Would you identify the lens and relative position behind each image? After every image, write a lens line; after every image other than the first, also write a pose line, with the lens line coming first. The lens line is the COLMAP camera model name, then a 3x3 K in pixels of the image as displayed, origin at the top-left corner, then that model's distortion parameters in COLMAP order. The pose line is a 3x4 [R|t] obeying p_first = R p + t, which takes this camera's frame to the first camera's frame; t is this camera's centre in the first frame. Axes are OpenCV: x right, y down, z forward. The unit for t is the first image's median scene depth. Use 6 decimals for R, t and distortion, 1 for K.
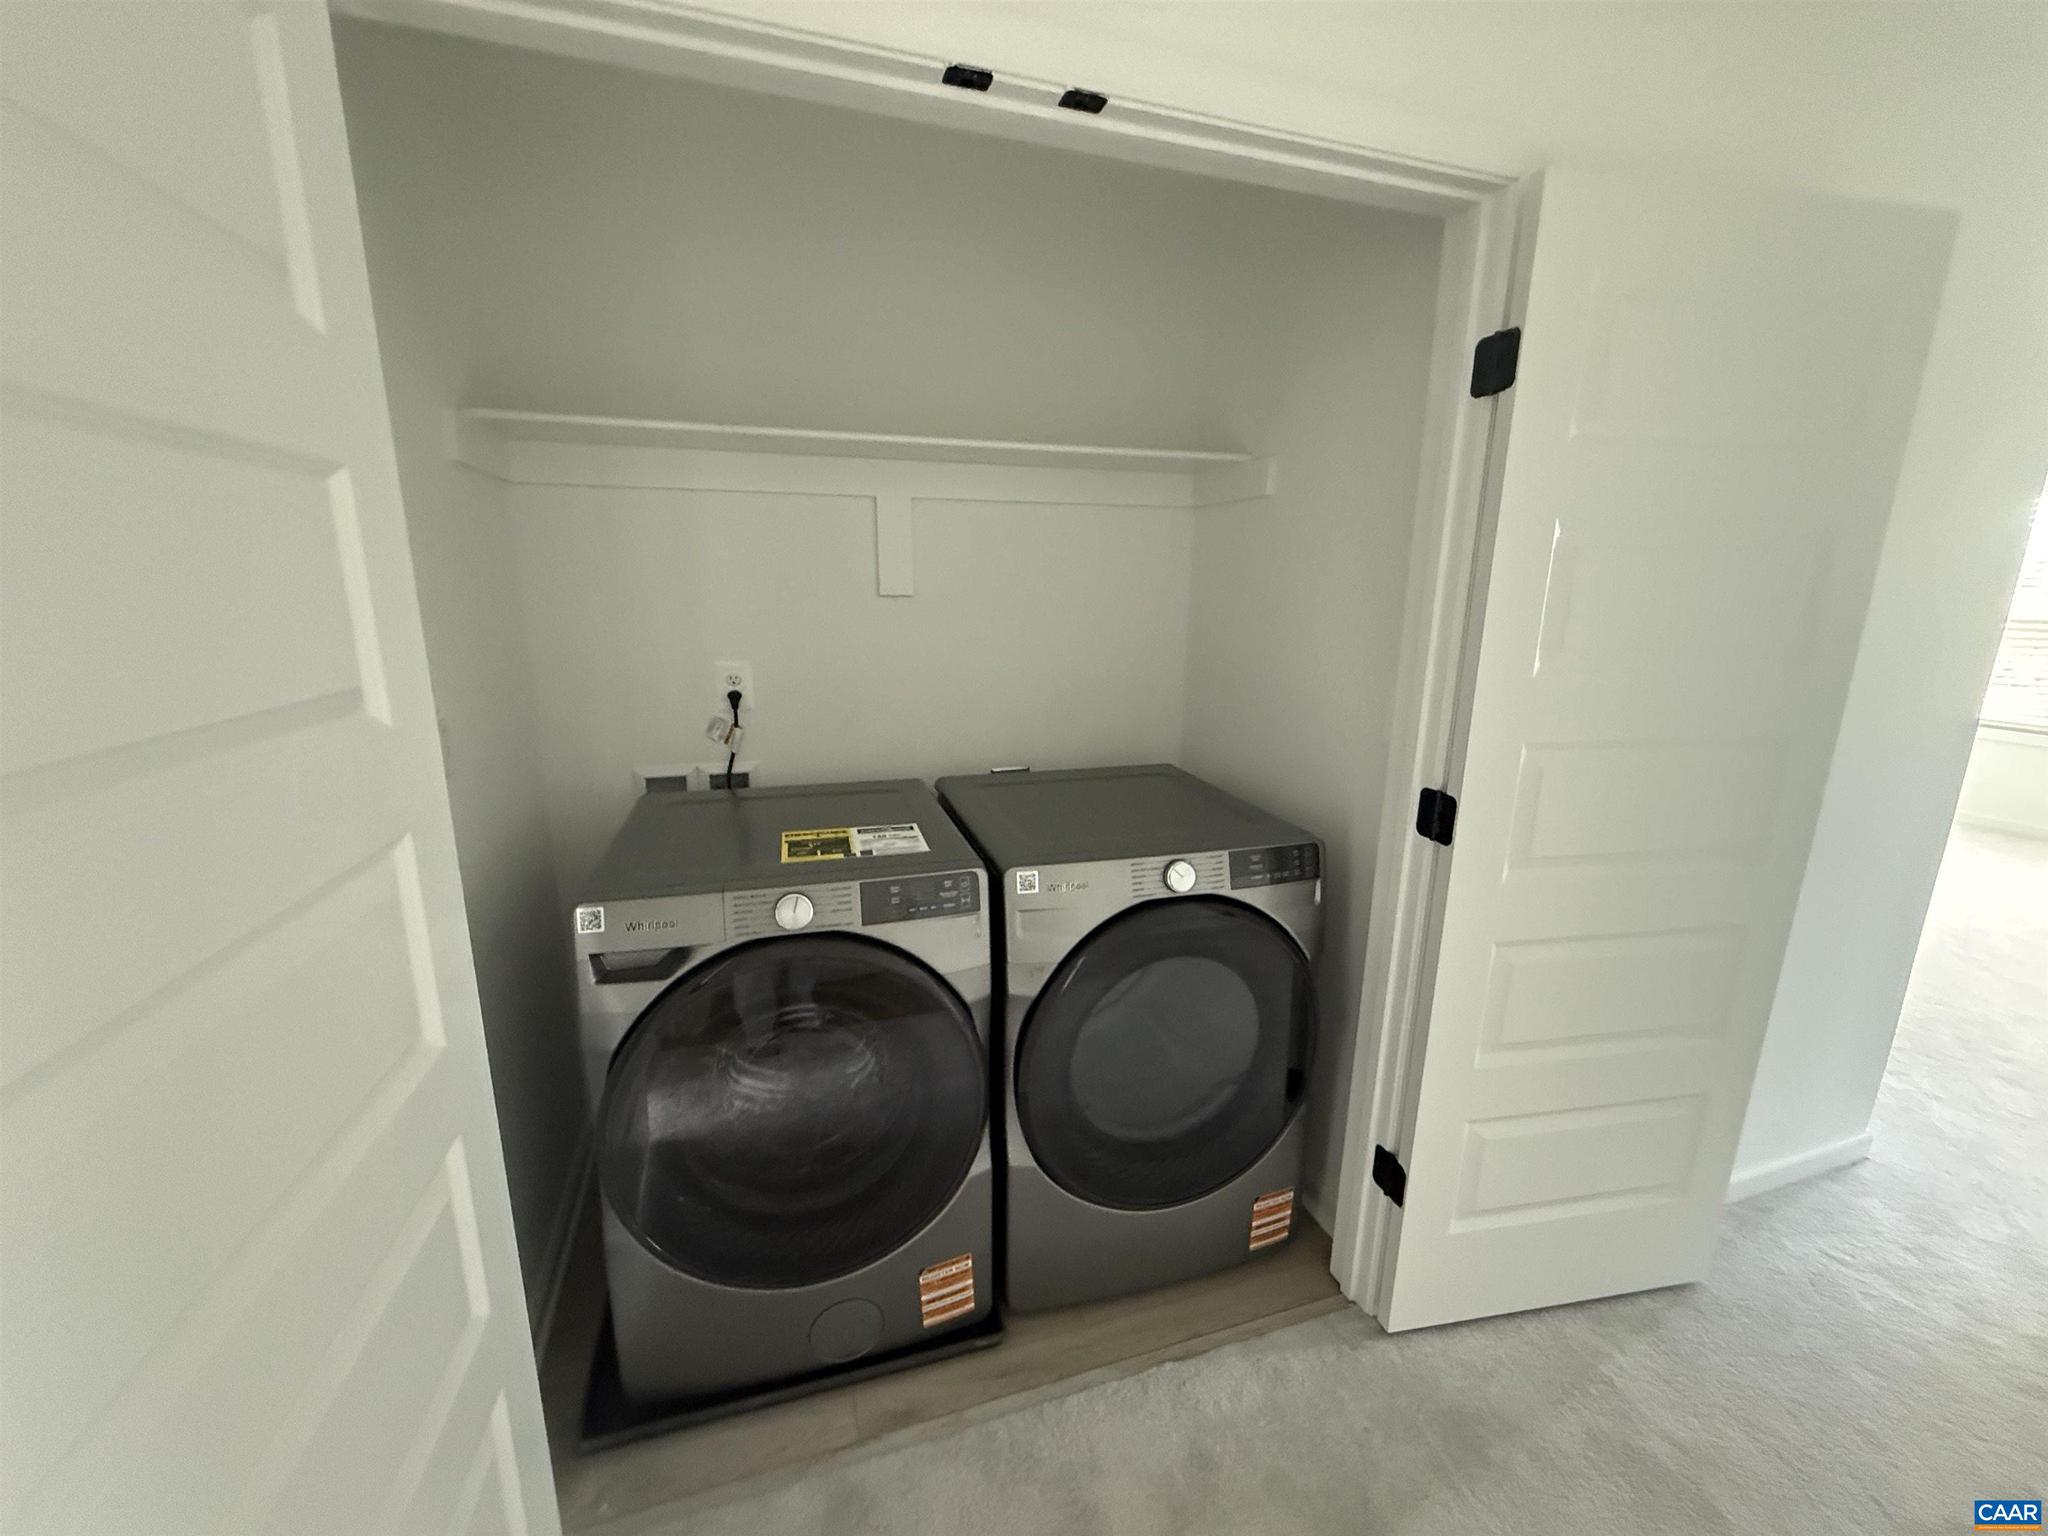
lens RADIAL K [[813.4, 0, 1018.4], [0, 813.4, 766.3], [0, 0, 1]] dist [-0.001777, -0.000348]
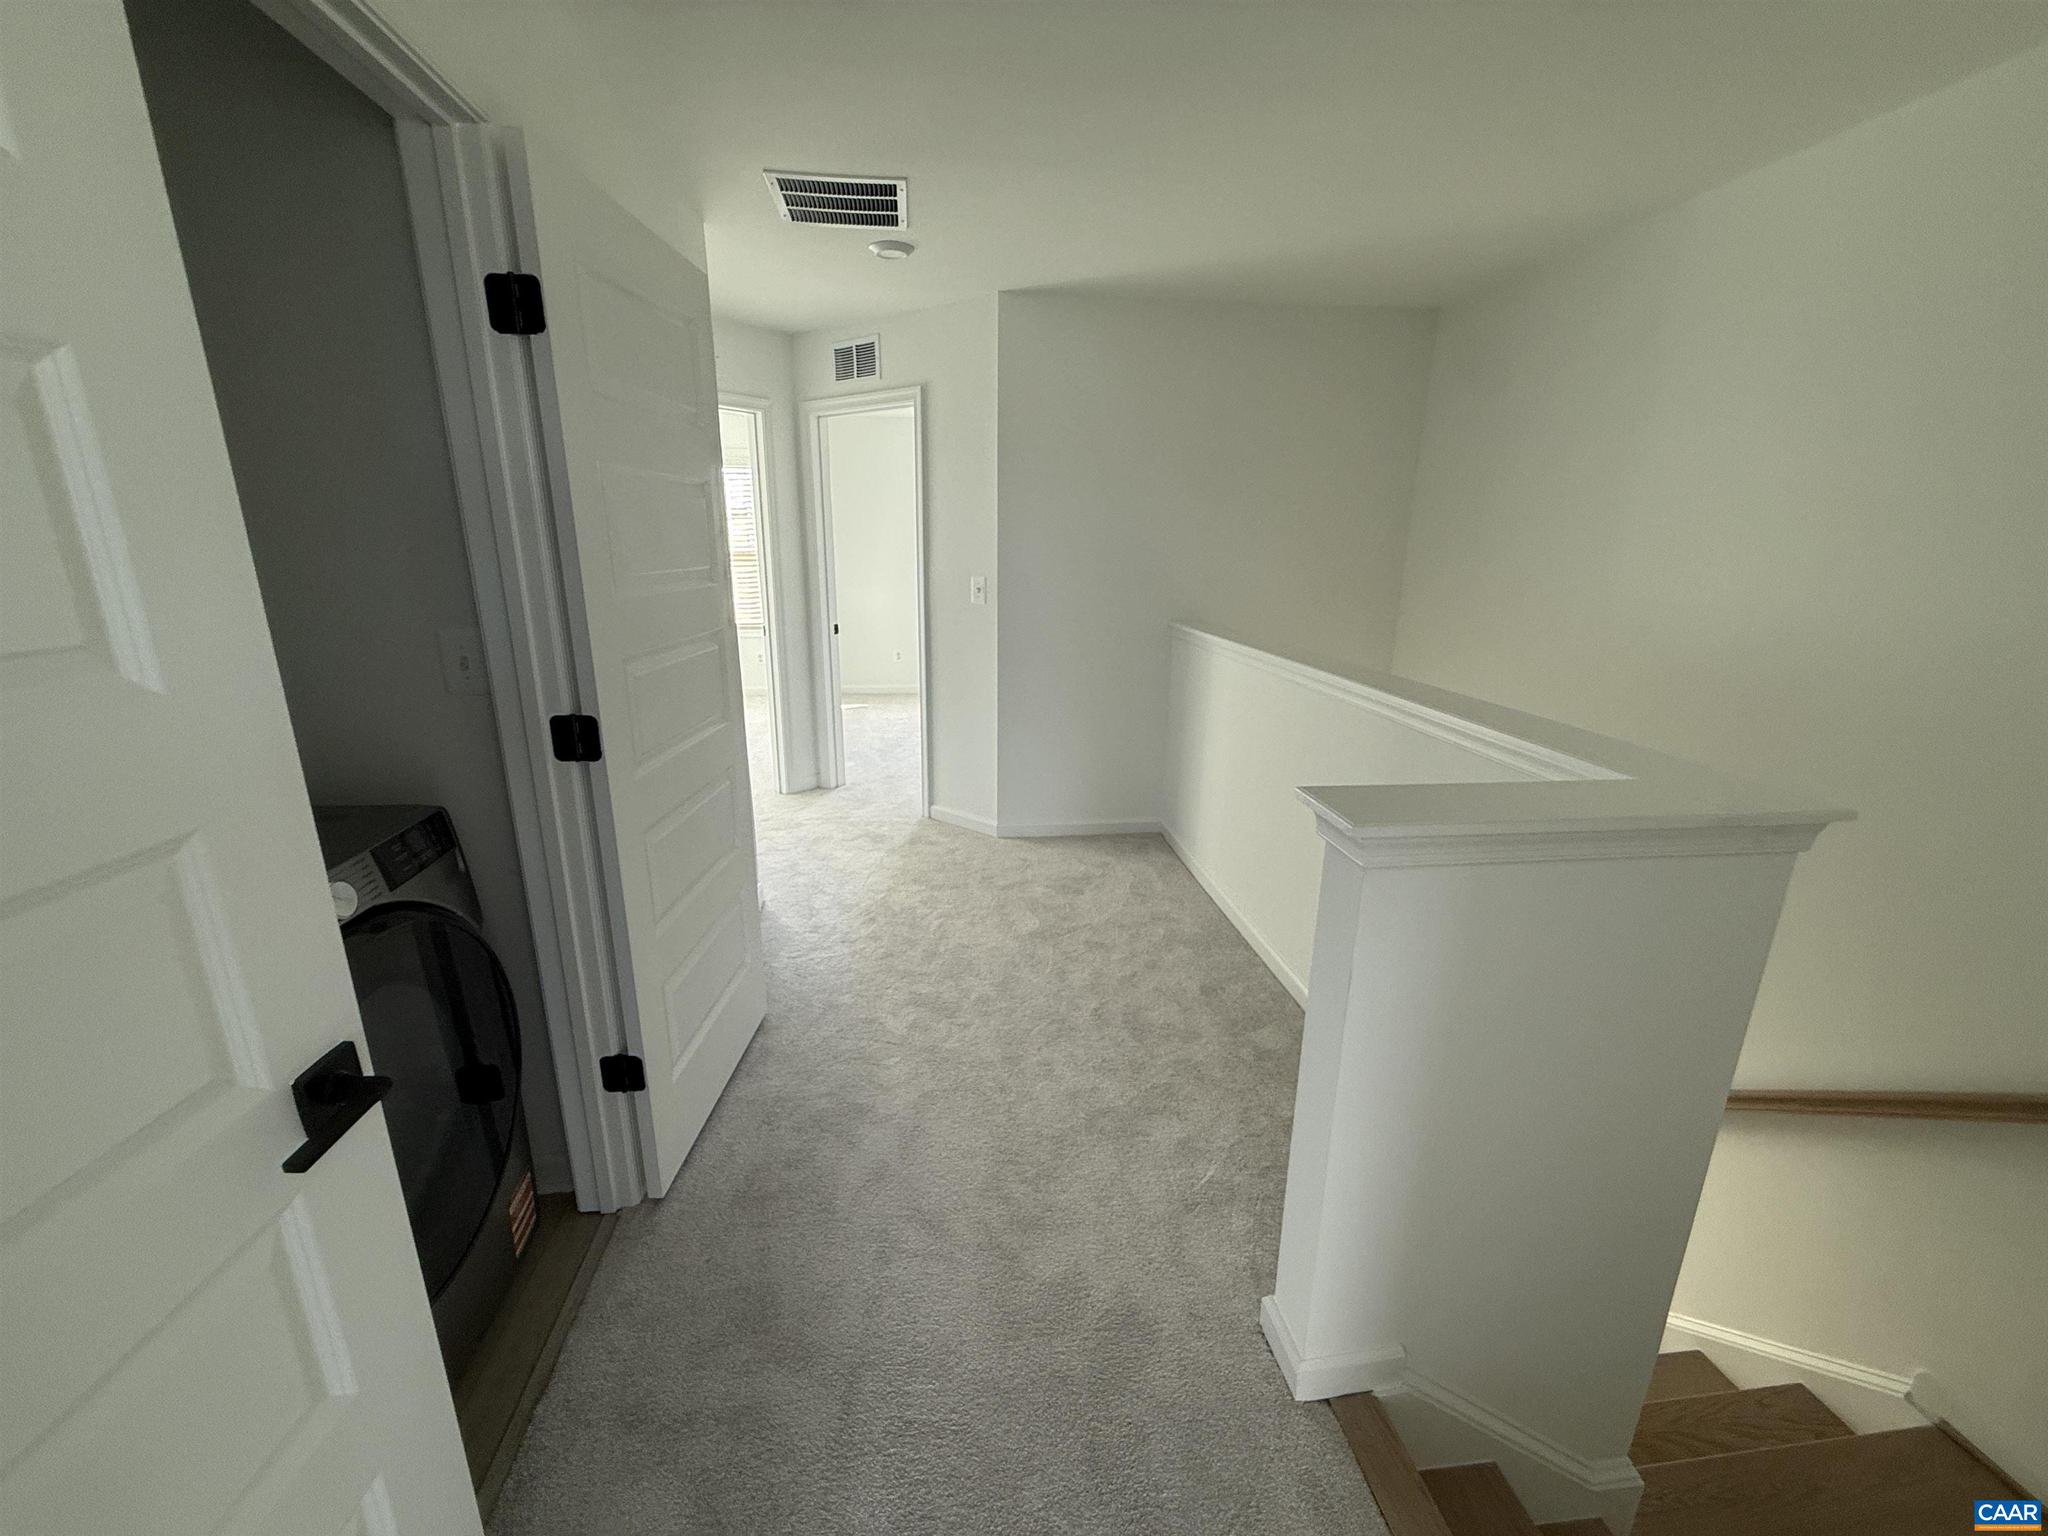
lens RADIAL K [[813.4, 0, 1018.4], [0, 813.4, 766.3], [0, 0, 1]] dist [-0.001777, -0.000348]
pose [[0.188248, -0.273342, 0.943317, -0.355067], [0.212447, 0.949082, 0.232616, -0.025298], [-0.958869, 0.156616, 0.236733, 0.173707]]
